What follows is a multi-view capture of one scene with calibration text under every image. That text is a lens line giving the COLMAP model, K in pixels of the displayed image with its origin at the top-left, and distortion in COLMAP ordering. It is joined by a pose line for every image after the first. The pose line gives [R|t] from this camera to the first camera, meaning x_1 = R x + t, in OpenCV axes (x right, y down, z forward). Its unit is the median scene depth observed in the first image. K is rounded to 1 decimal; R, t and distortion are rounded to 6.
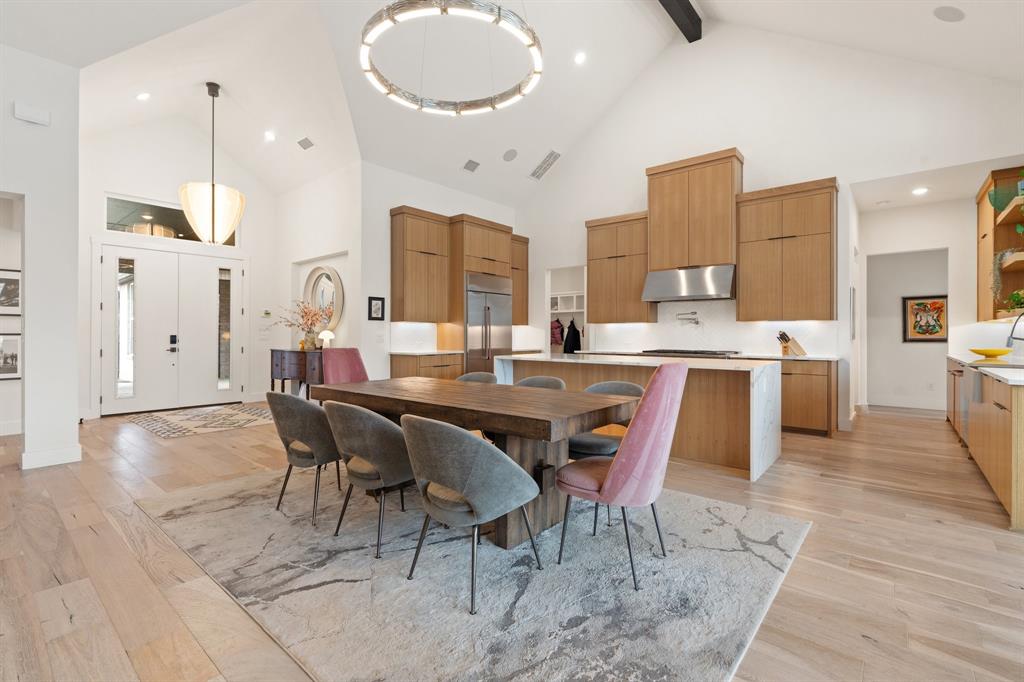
lens RADIAL K [[460.9, 0, 511.3], [0, 460.9, 330.4], [0, 0, 1]] dist [-0.004611, 0.000726]
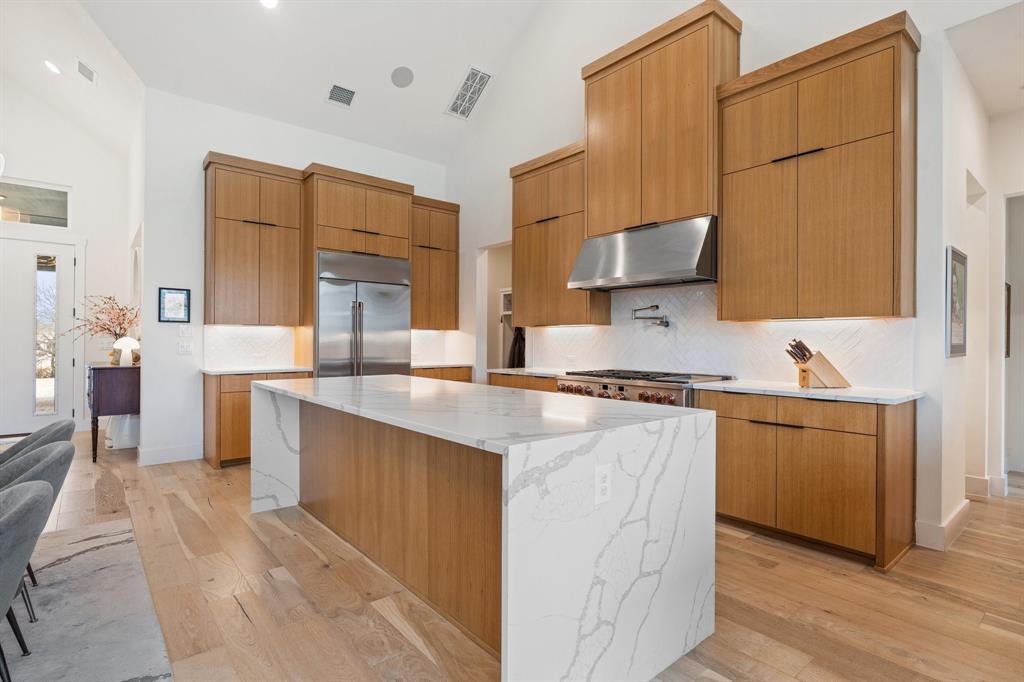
lens RADIAL K [[505.1, 0, 511.3], [0, 505.1, 339.0], [0, 0, 1]] dist [-0.008568, 0.001656]
pose [[0.985737, 0.001452, -0.168288, 0.322291], [-0.001085, 0.999997, 0.002271, 0.000550], [0.168291, -0.002056, 0.985735, 0.347188]]
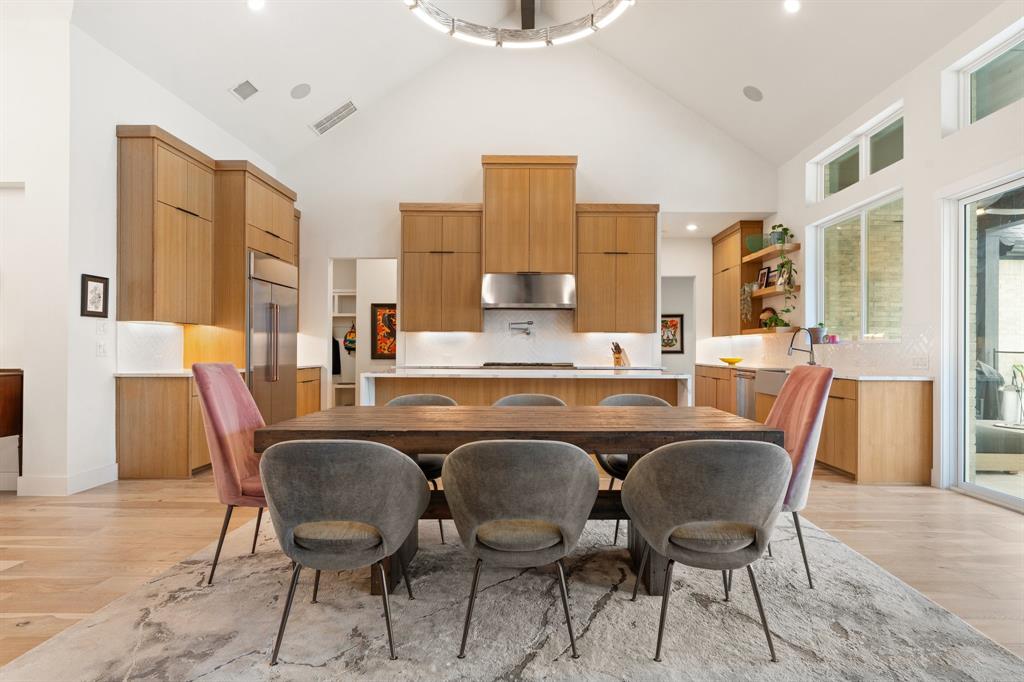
lens RADIAL K [[550.0, 0, 531.4], [0, 550.0, 343.8], [0, 0, 1]] dist [-0.005011, 0.000825]
pose [[0.766934, 0.007907, 0.641677, -0.310643], [-0.008086, 0.999964, -0.002657, 0.007993], [-0.641675, -0.003151, 0.766971, 0.144085]]
